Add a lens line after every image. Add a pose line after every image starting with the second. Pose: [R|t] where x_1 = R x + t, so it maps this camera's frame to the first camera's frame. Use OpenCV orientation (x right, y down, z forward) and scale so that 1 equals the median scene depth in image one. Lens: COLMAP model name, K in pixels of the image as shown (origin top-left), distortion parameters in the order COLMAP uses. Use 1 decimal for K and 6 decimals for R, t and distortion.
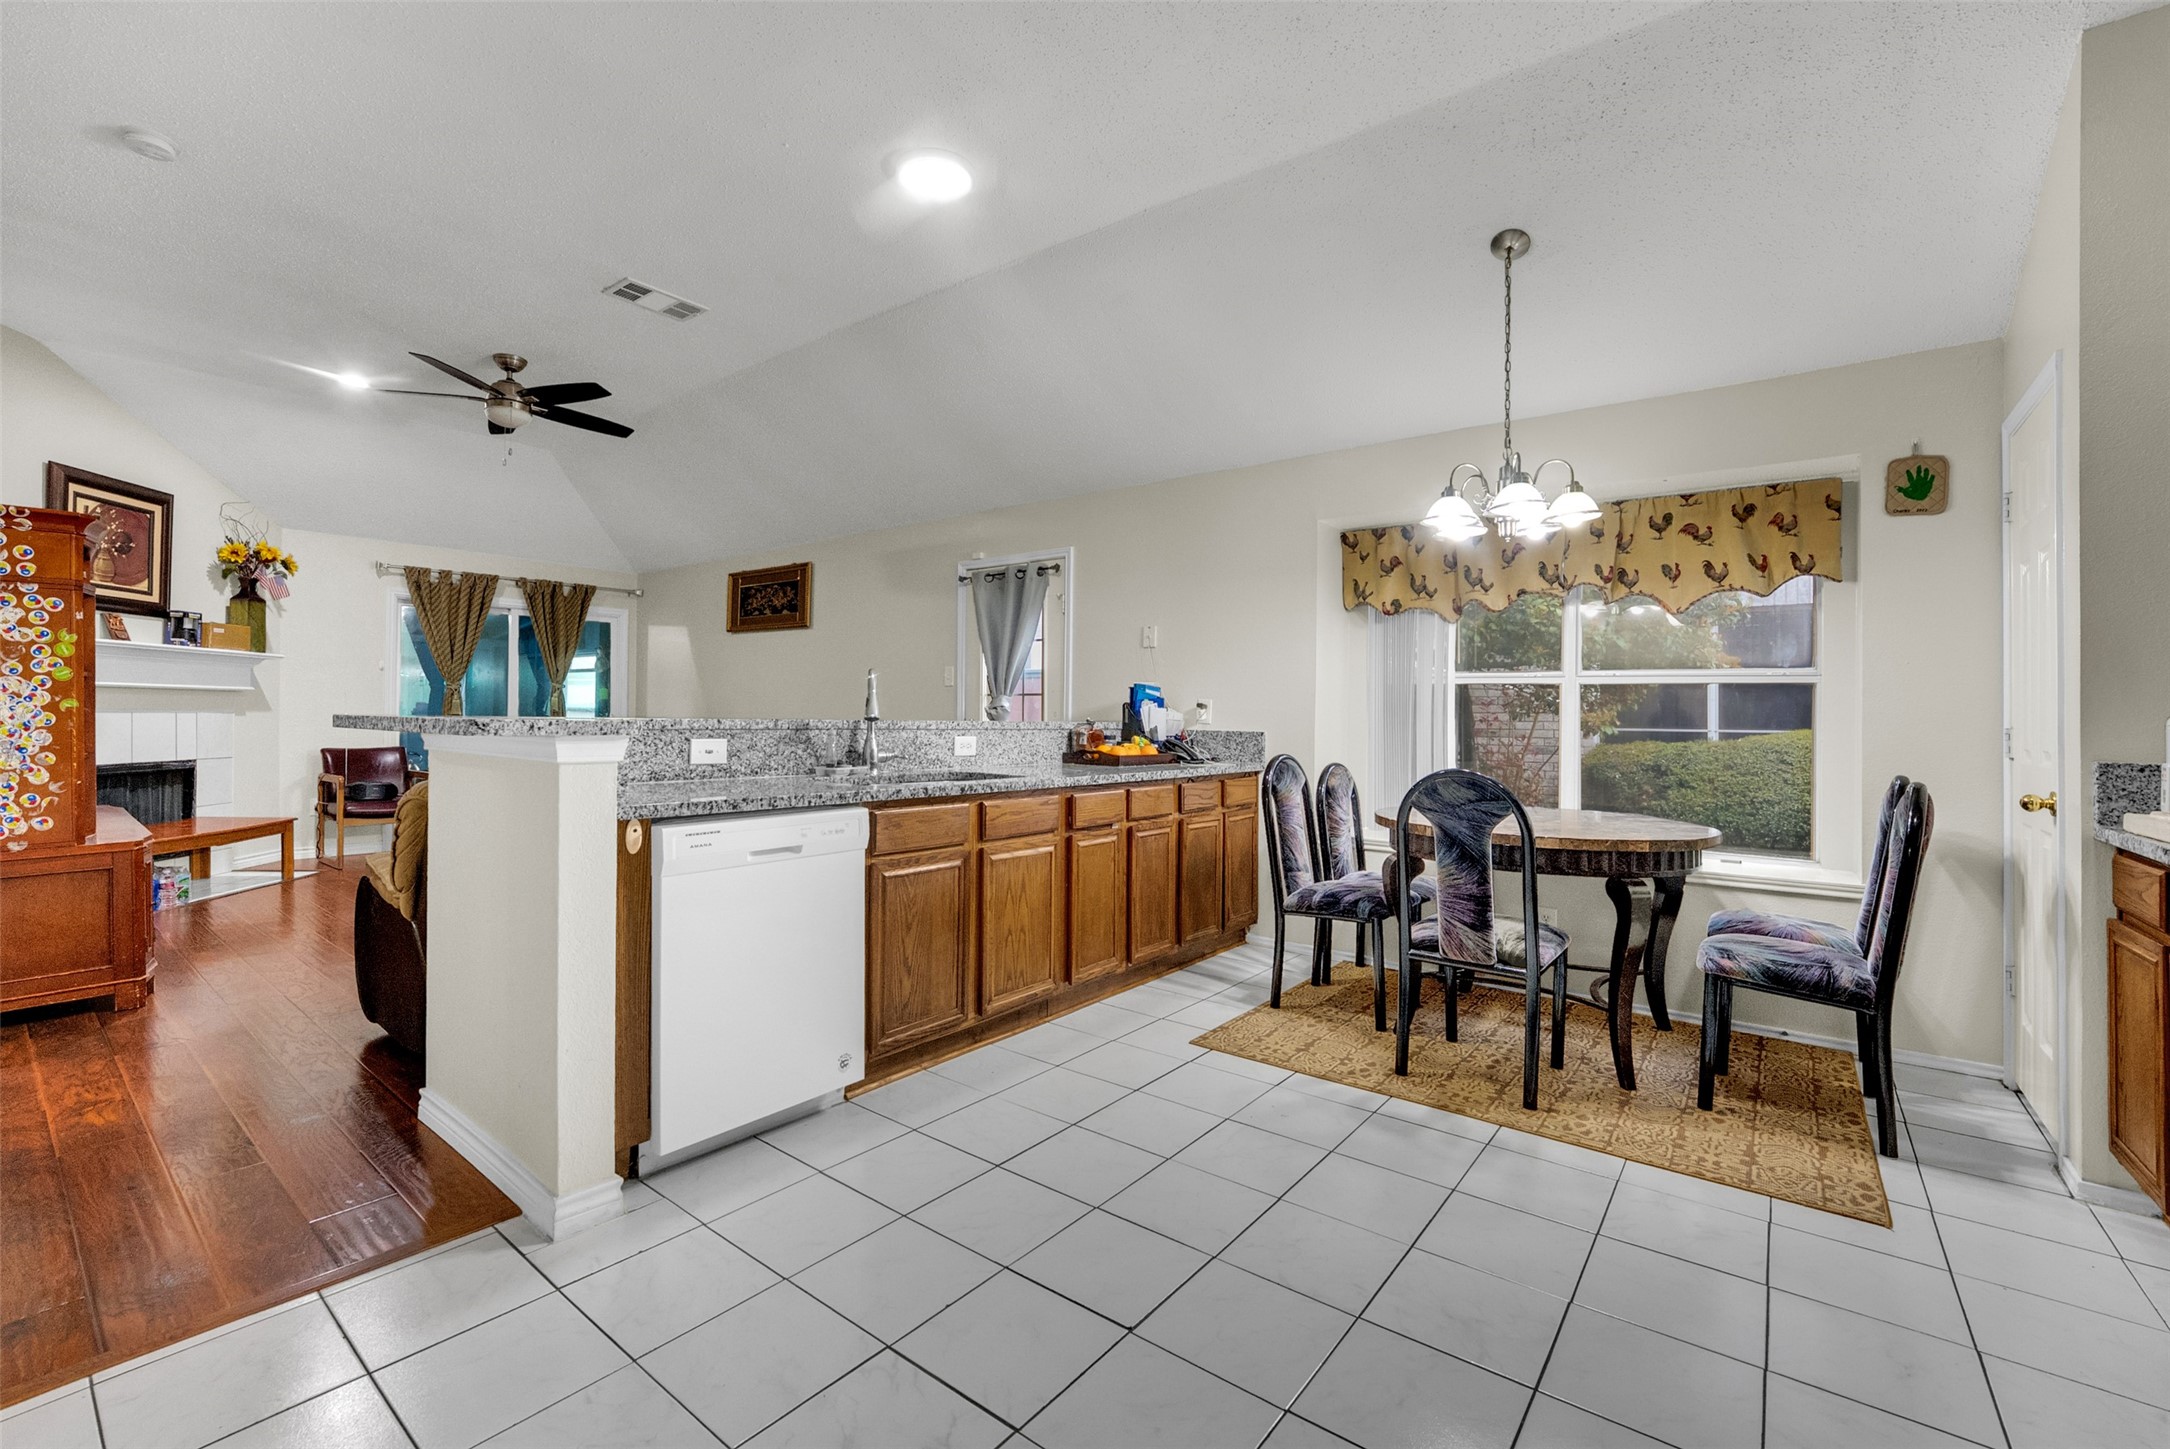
lens RADIAL K [[899.9, 0, 1085.4], [0, 899.9, 721.2], [0, 0, 1]] dist [0.001315, -0.001137]
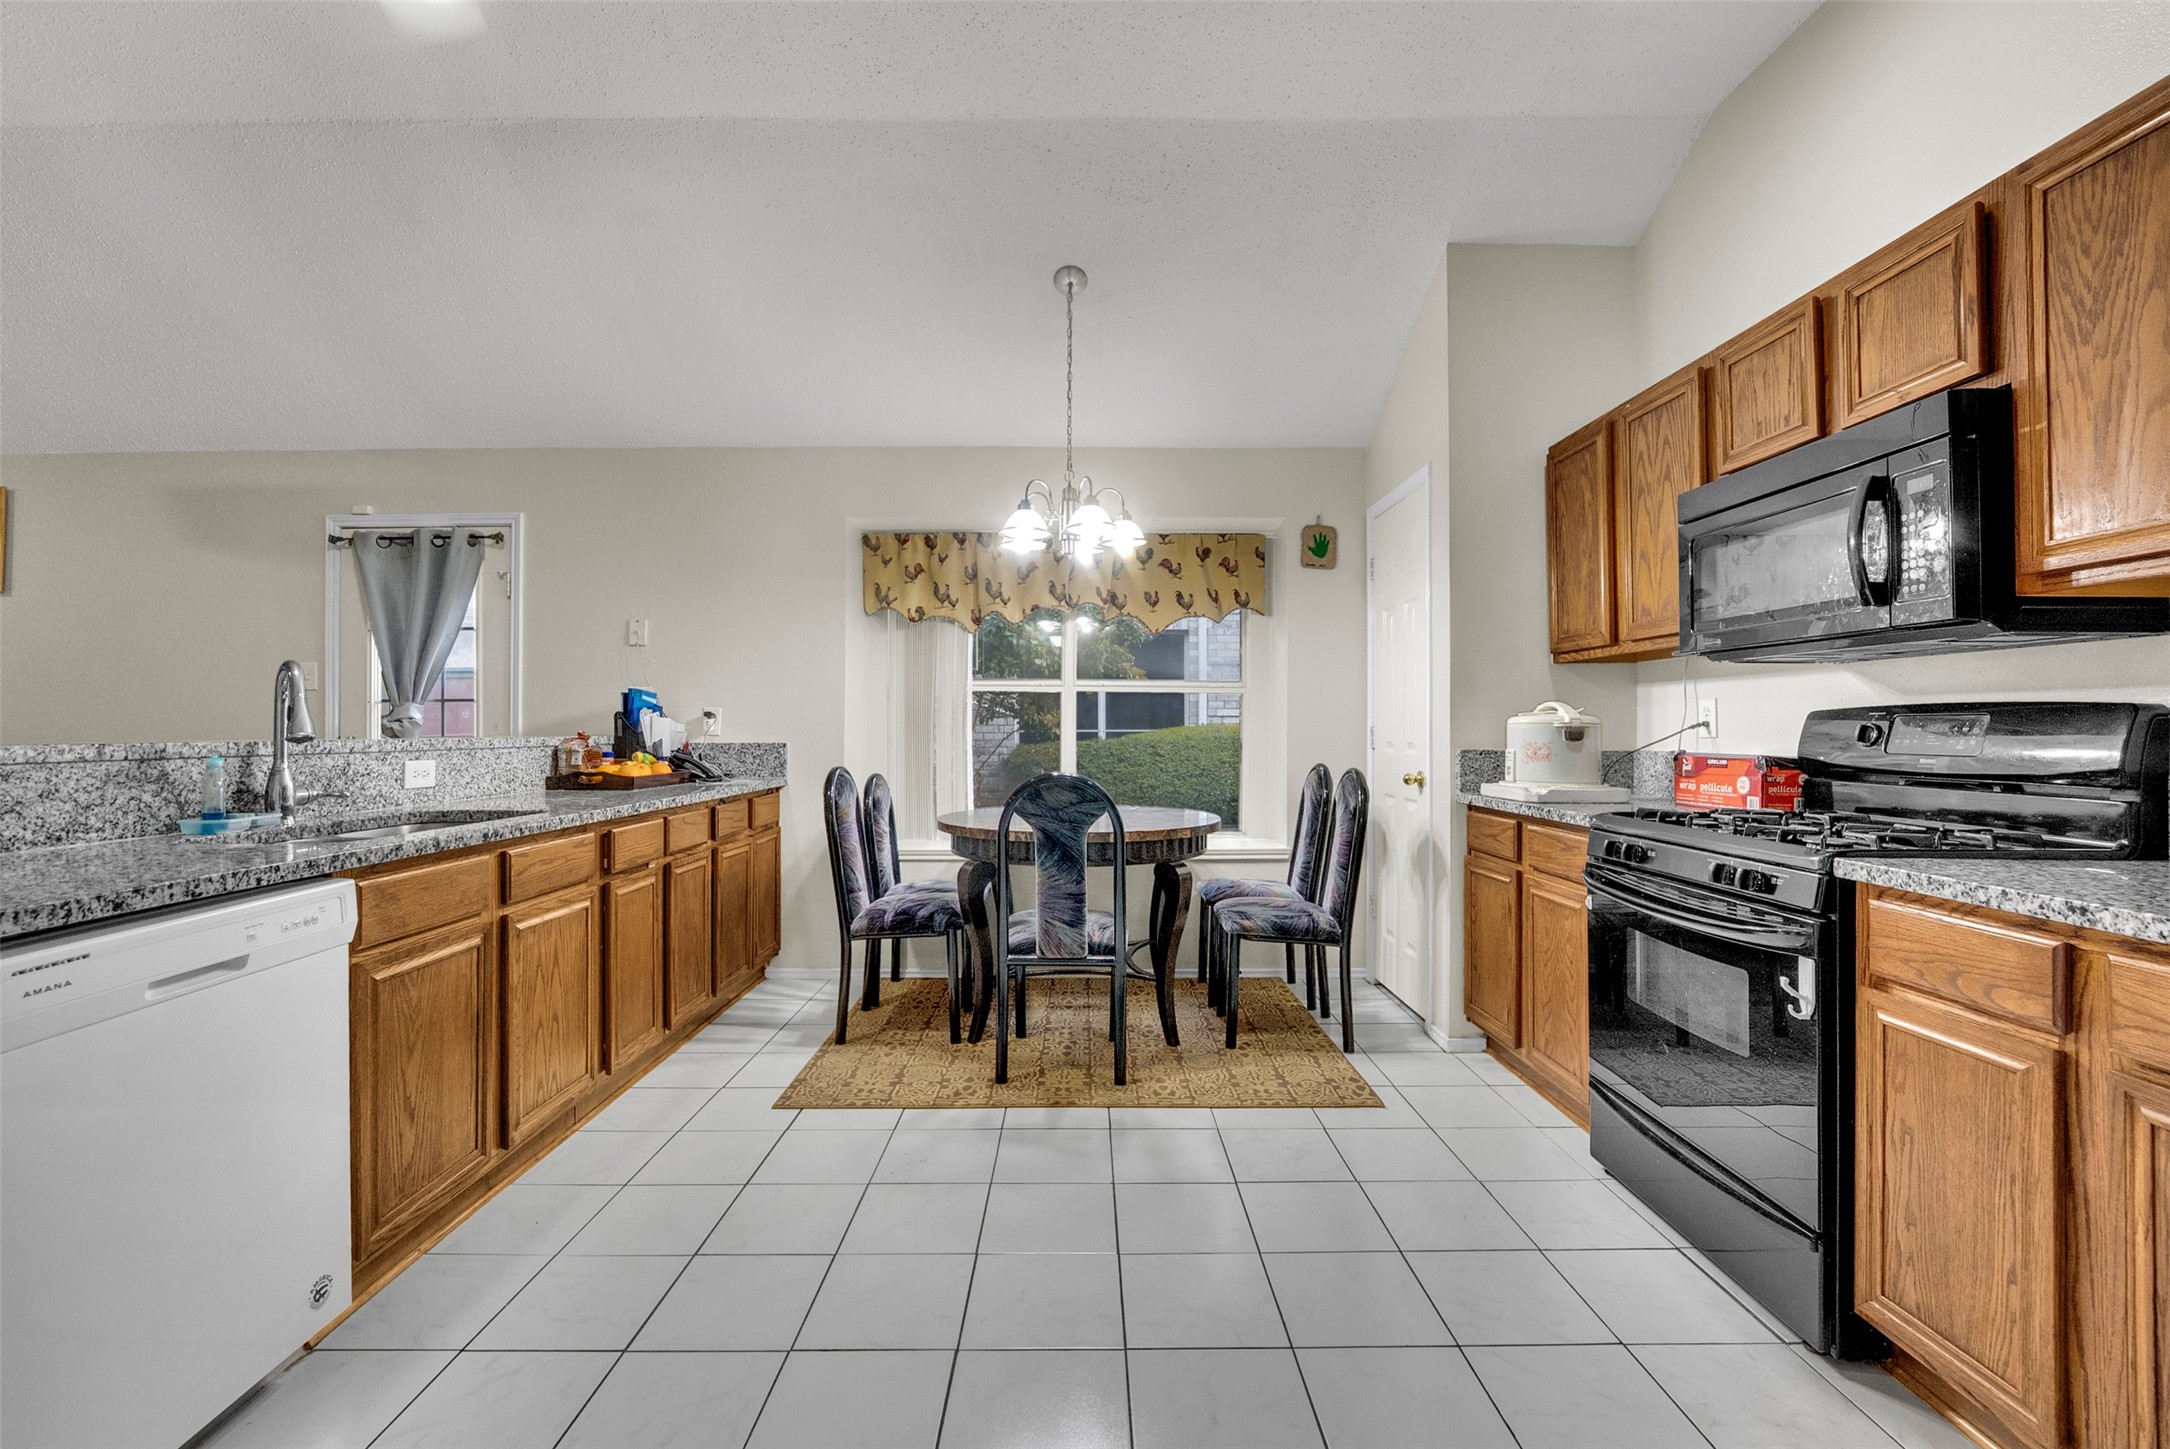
lens RADIAL K [[899.9, 0, 1079.1], [0, 899.9, 718.7], [0, 0, 1]] dist [0.001315, -0.001137]
pose [[0.799979, -0.010585, 0.599934, -0.168258], [0.016907, 0.999845, -0.004903, -0.004255], [-0.599789, 0.014065, 0.800034, 0.140293]]
